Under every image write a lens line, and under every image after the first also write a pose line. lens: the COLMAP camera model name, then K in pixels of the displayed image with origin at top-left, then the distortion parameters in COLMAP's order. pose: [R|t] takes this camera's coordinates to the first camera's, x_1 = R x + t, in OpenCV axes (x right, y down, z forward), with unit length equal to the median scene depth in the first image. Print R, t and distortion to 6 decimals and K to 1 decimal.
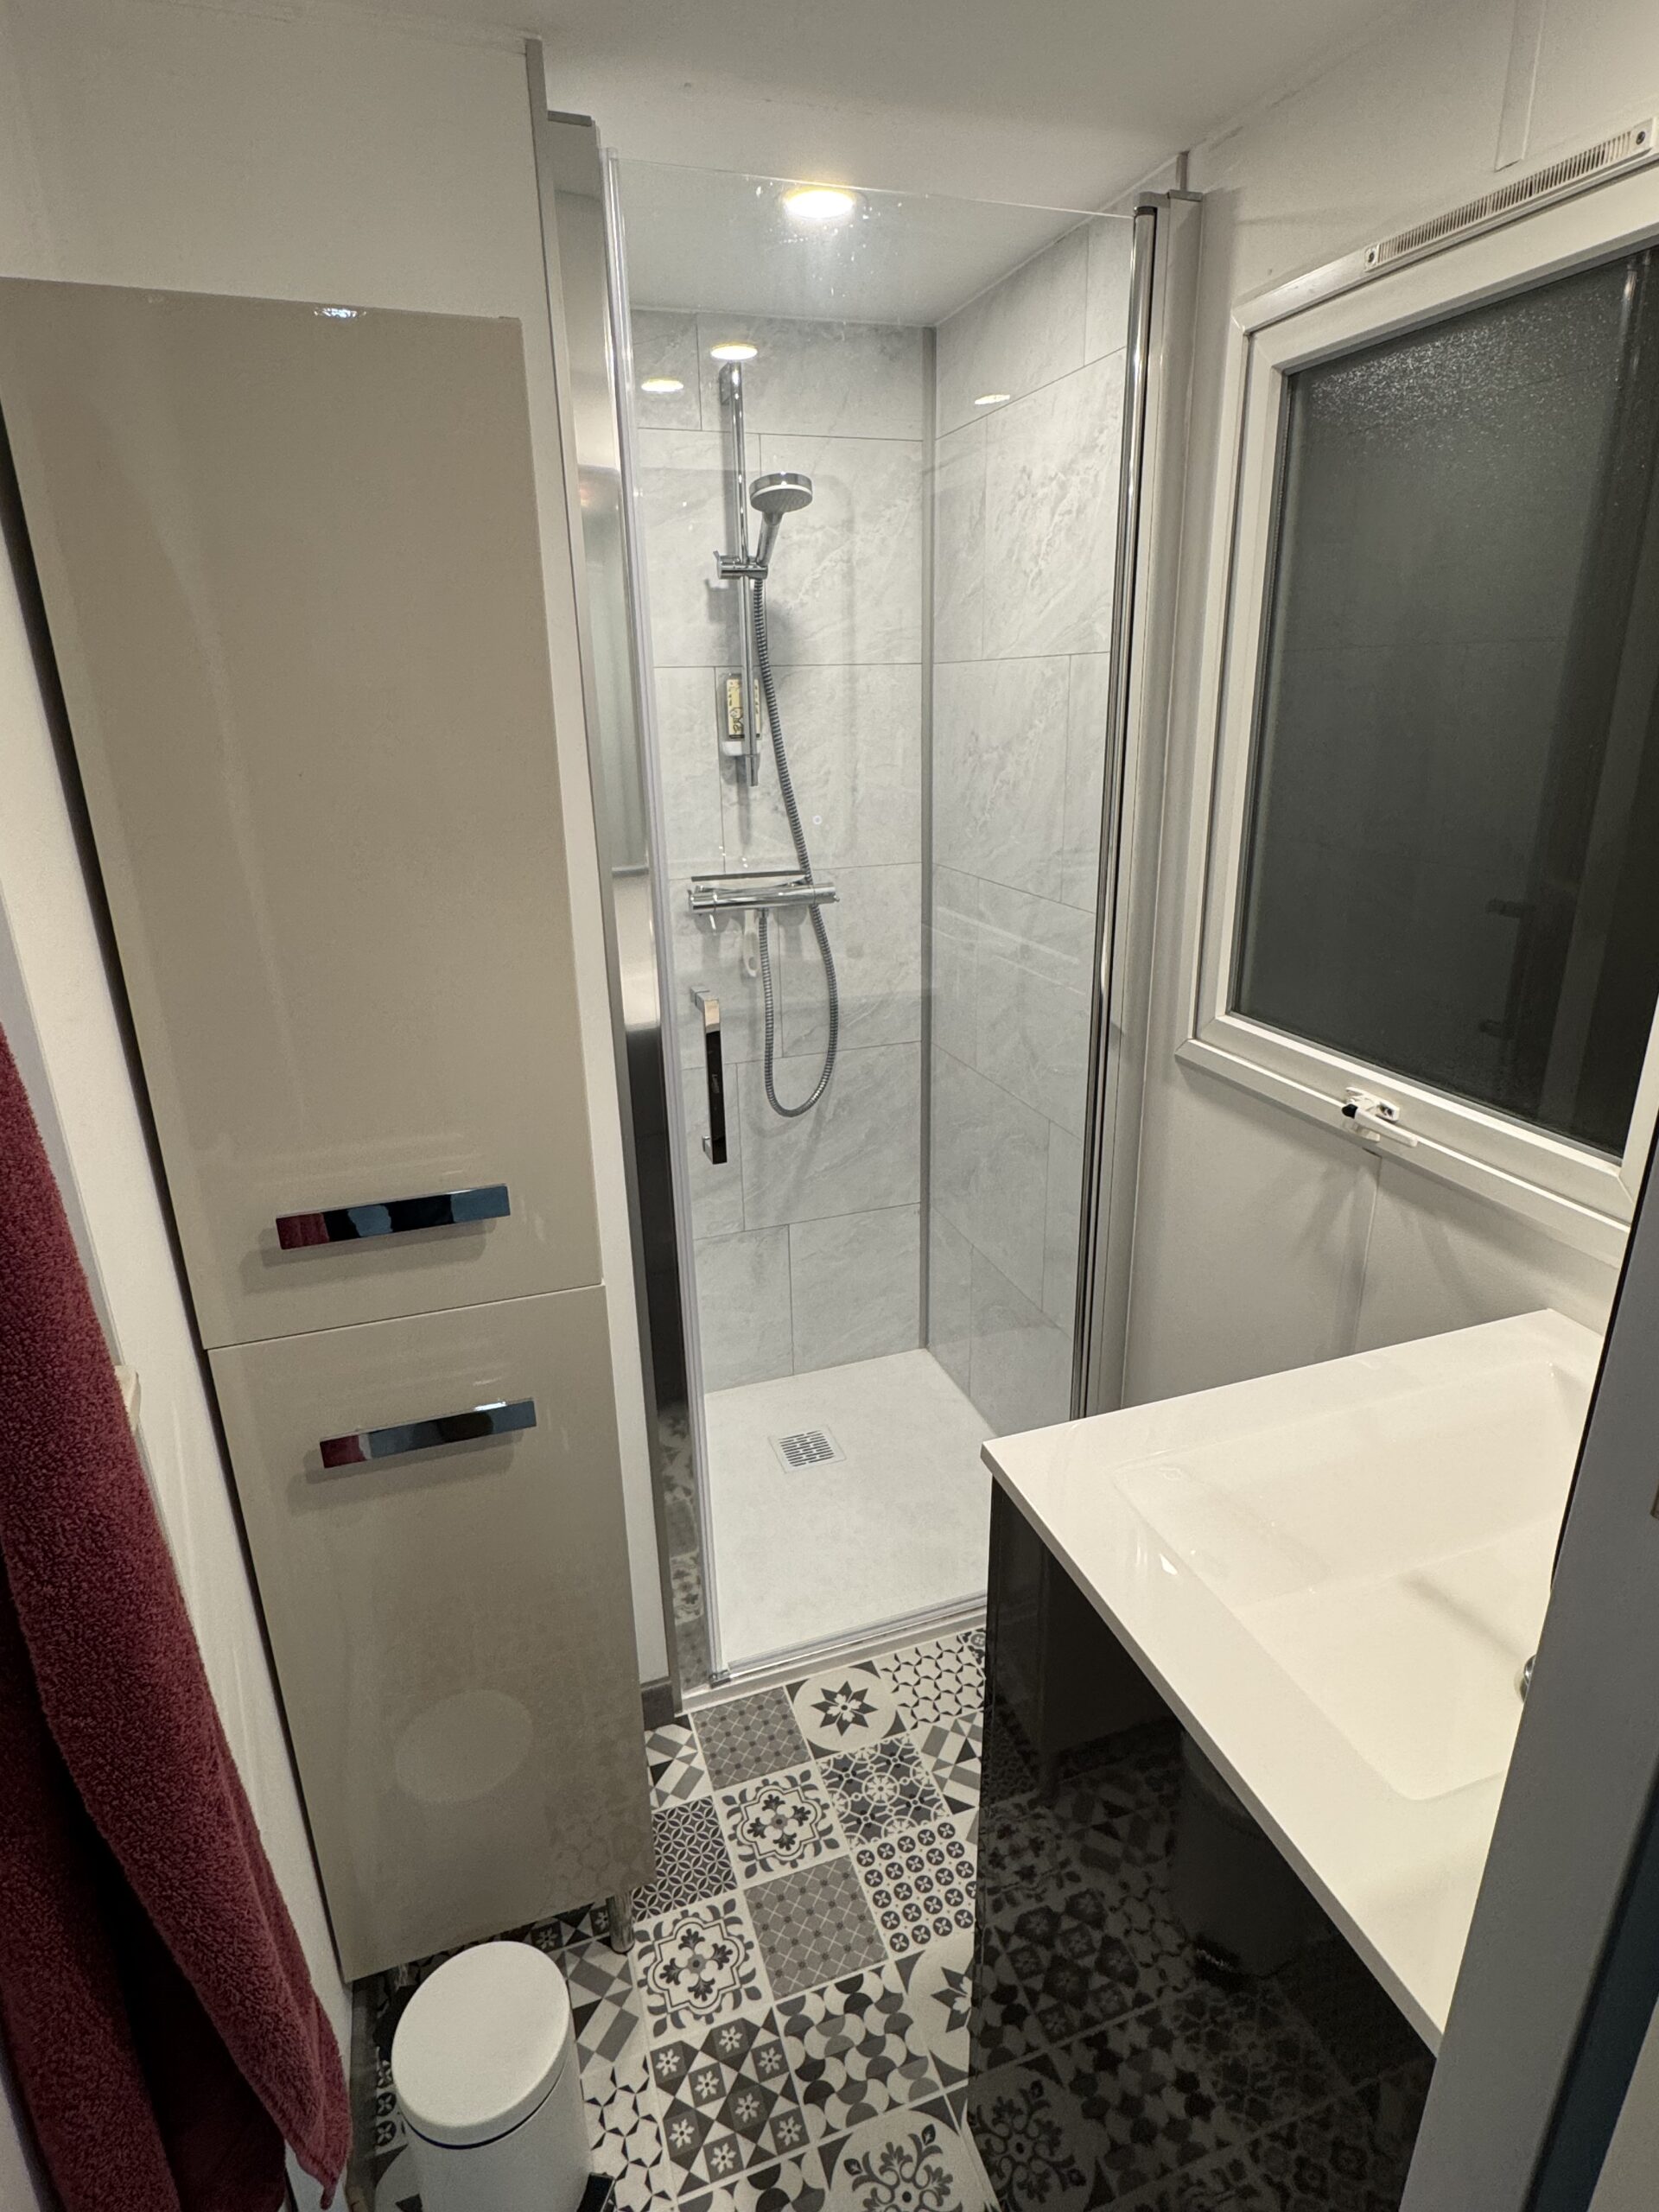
lens RADIAL K [[1175.2, 0, 834.4], [0, 1175.2, 1105.4], [0, 0, 1]] dist [0.002381, 0.000157]
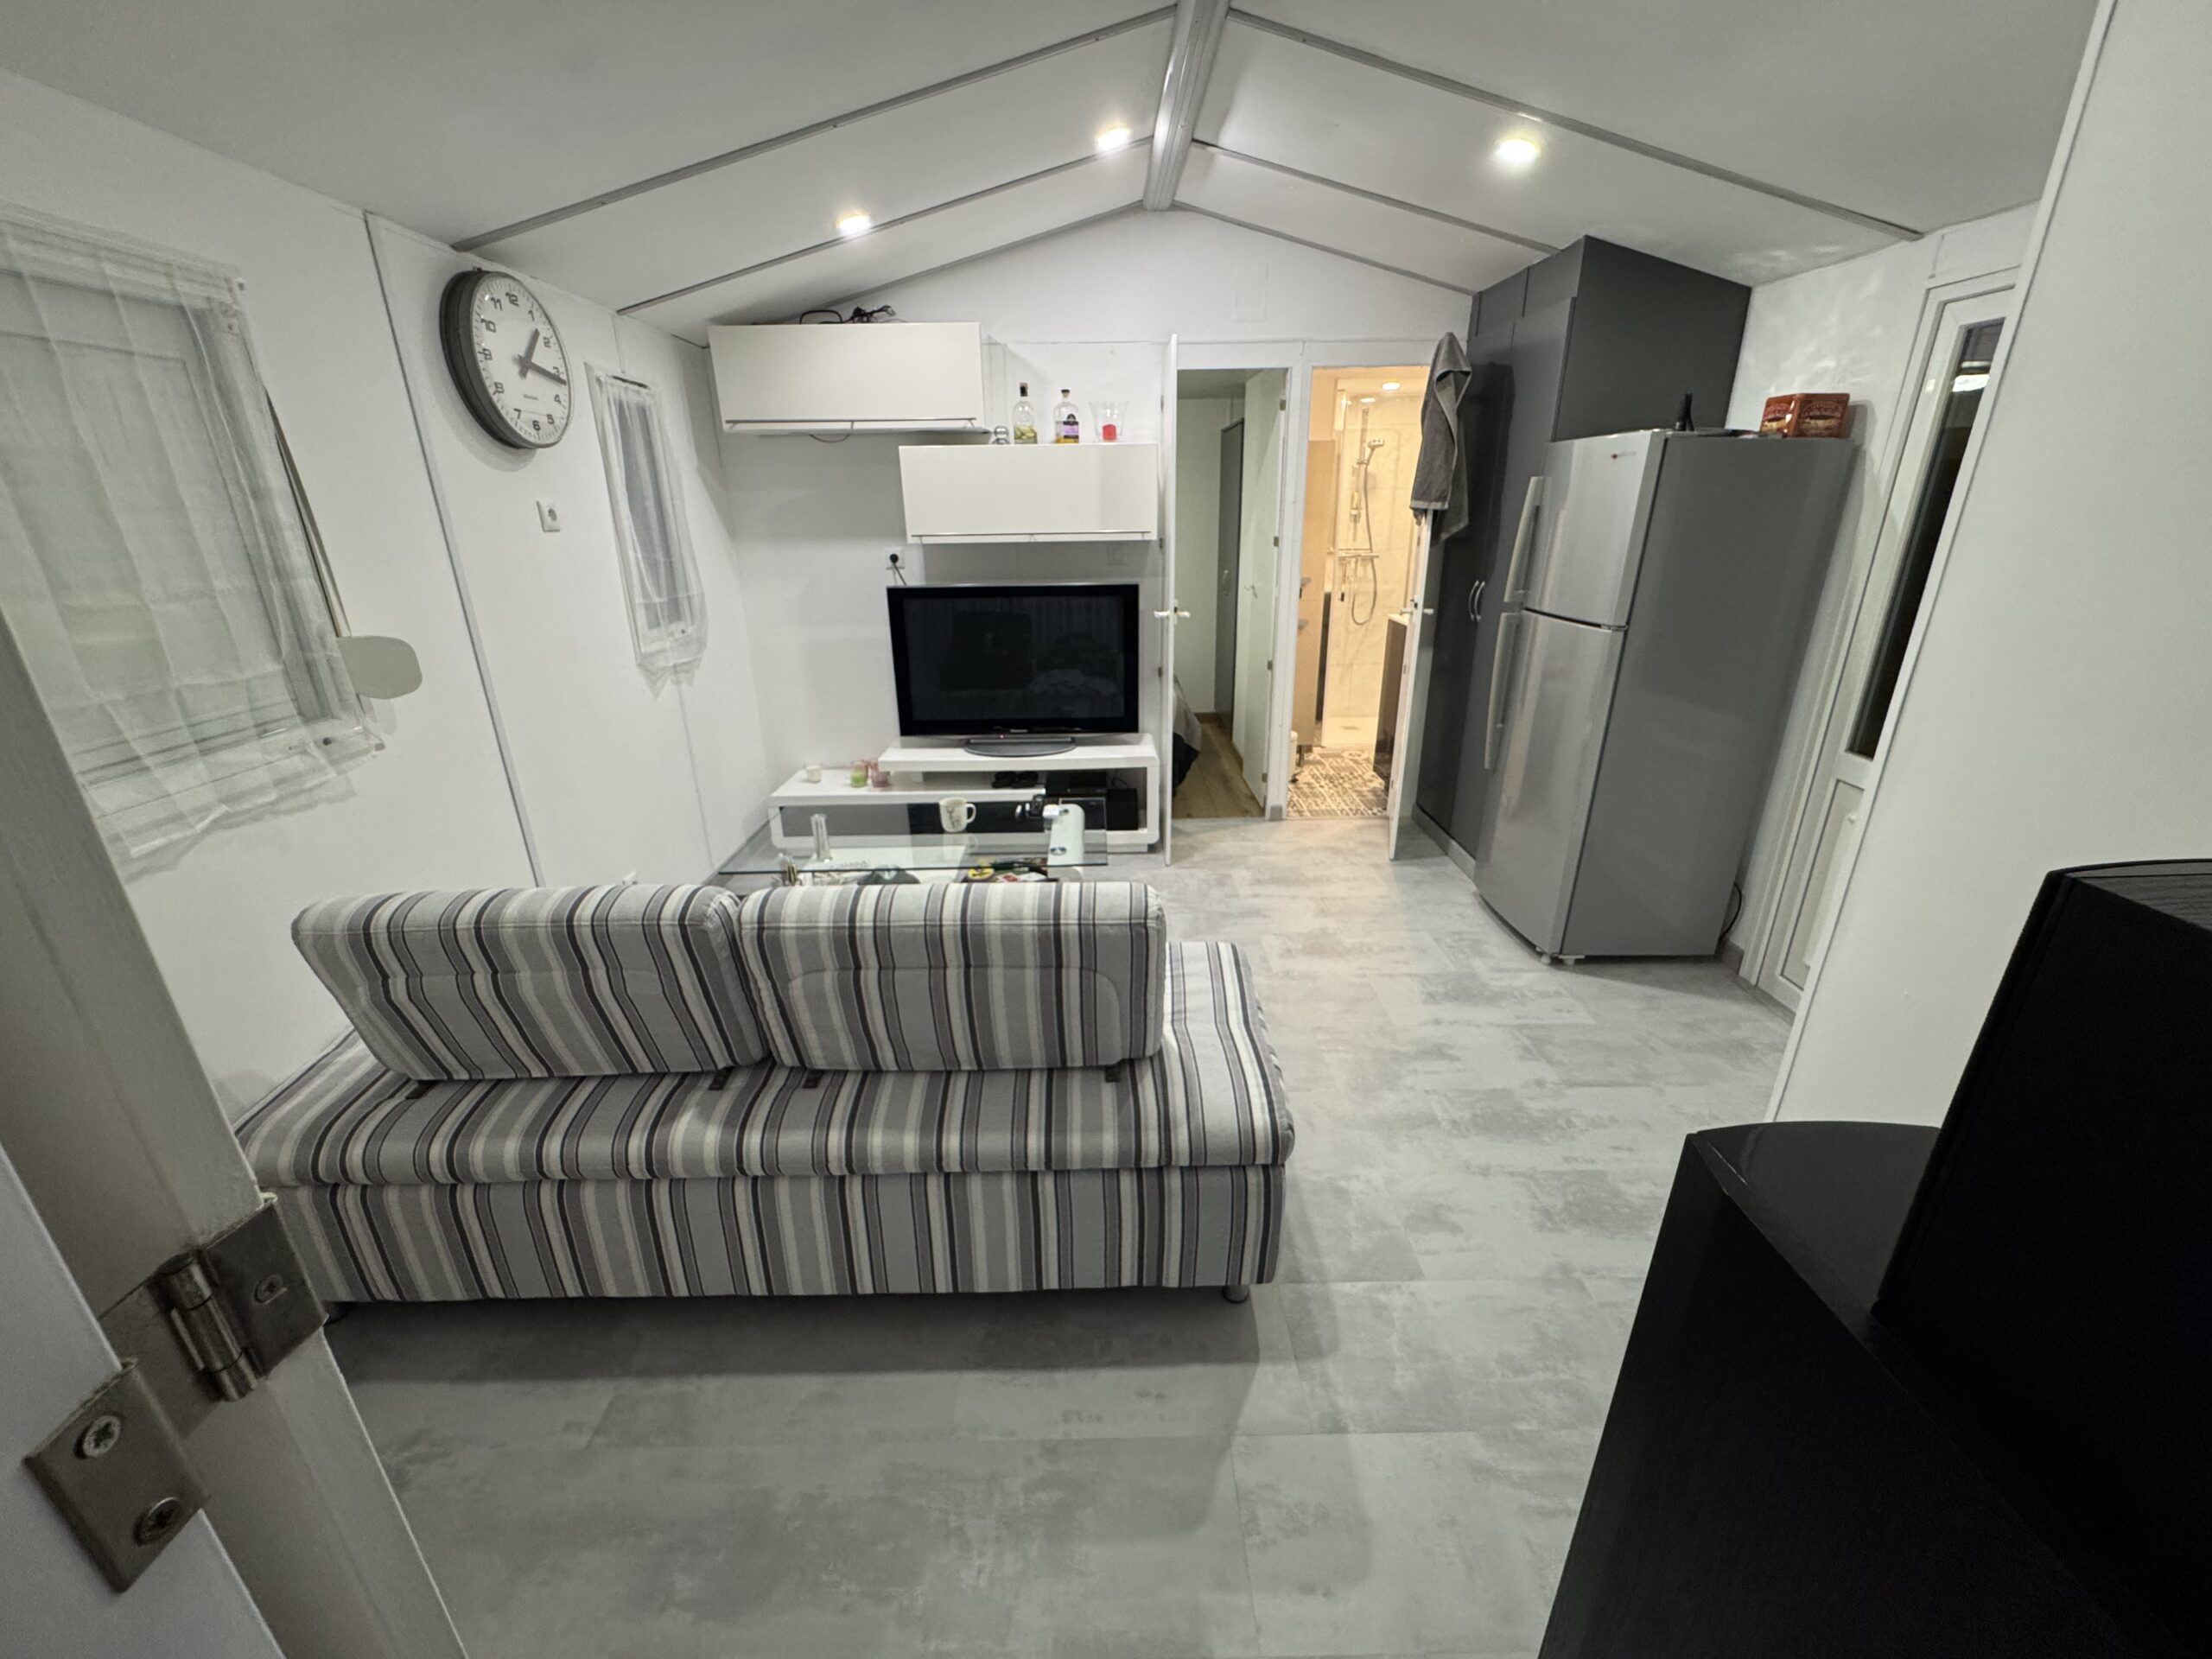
lens RADIAL K [[901.8, 0, 1098.2], [0, 901.8, 840.7], [0, 0, 1]] dist [-0.001427, -0.000053]
pose [[0.948575, 0.112193, -0.296003, 0.093578], [-0.108184, 0.993680, 0.029944, 0.653717], [0.297492, 0.003618, 0.954718, -1.745901]]
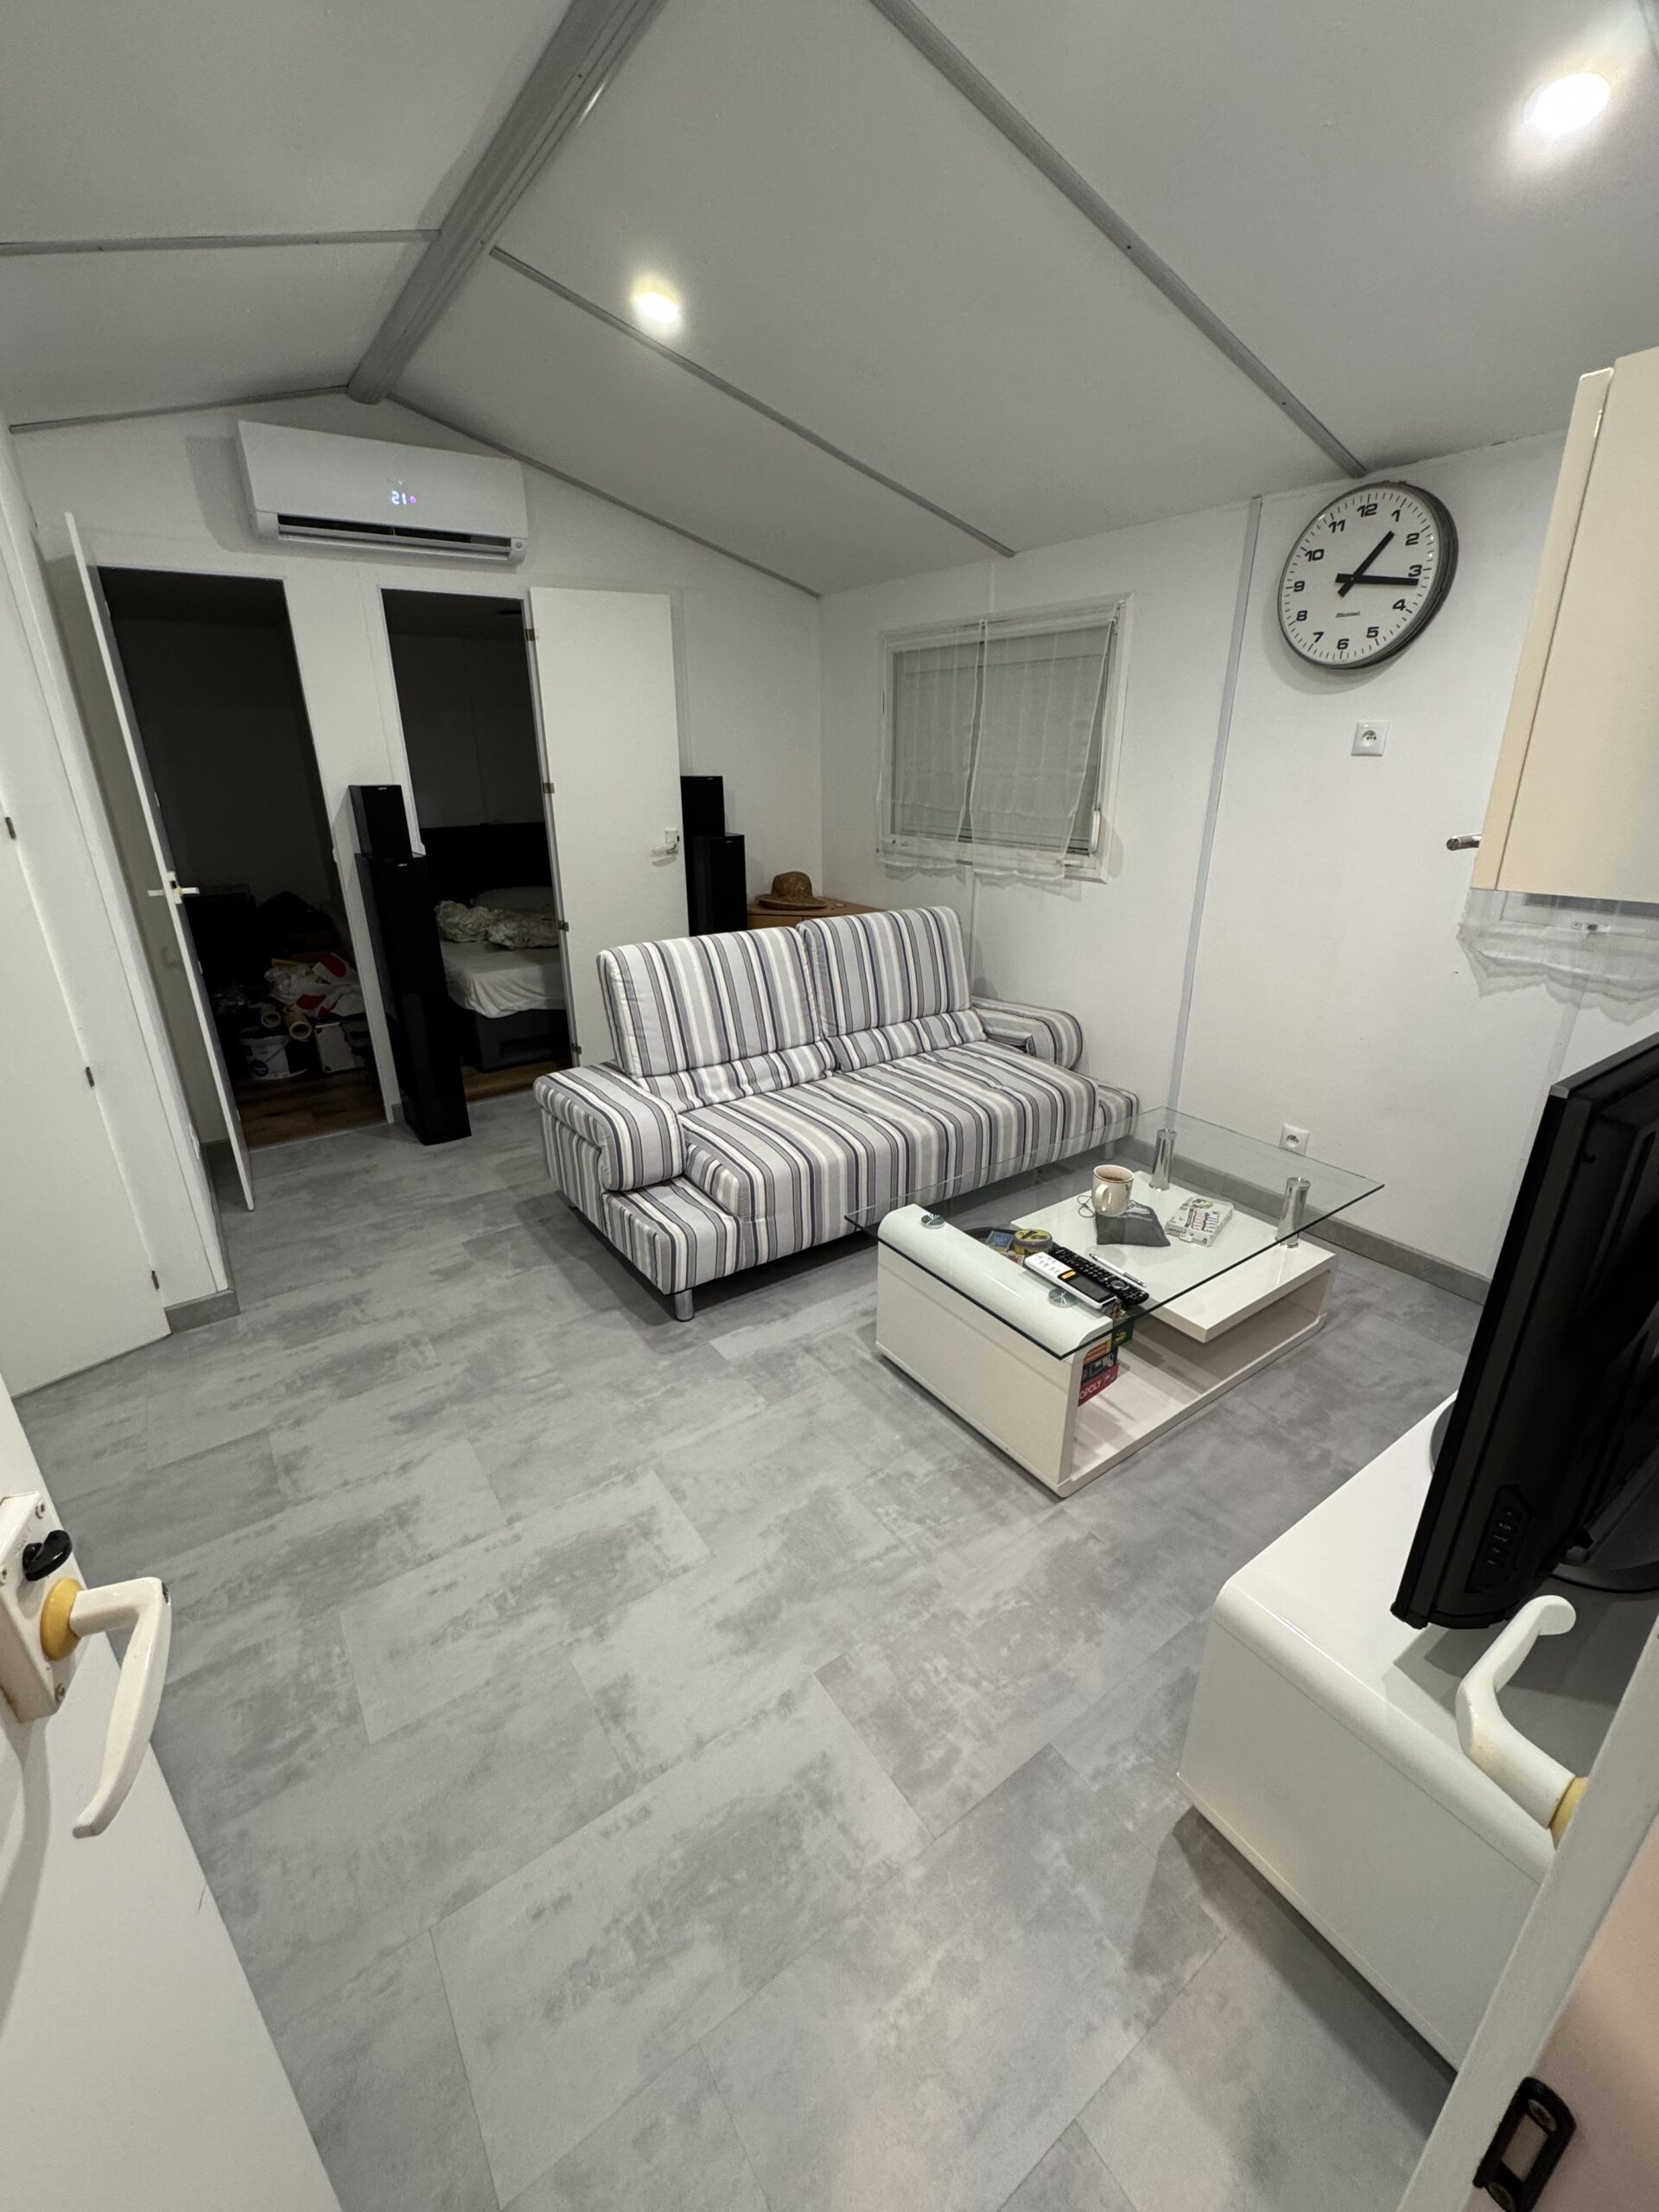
lens RADIAL K [[901.8, 0, 823.5], [0, 901.8, 1097.0], [0, 0, 1]] dist [-0.001427, -0.000053]
pose [[-0.959700, 0.122055, -0.253139, -0.156454], [-0.075362, 0.755994, 0.650226, -0.791365], [0.270735, 0.643099, -0.716329, 2.296863]]
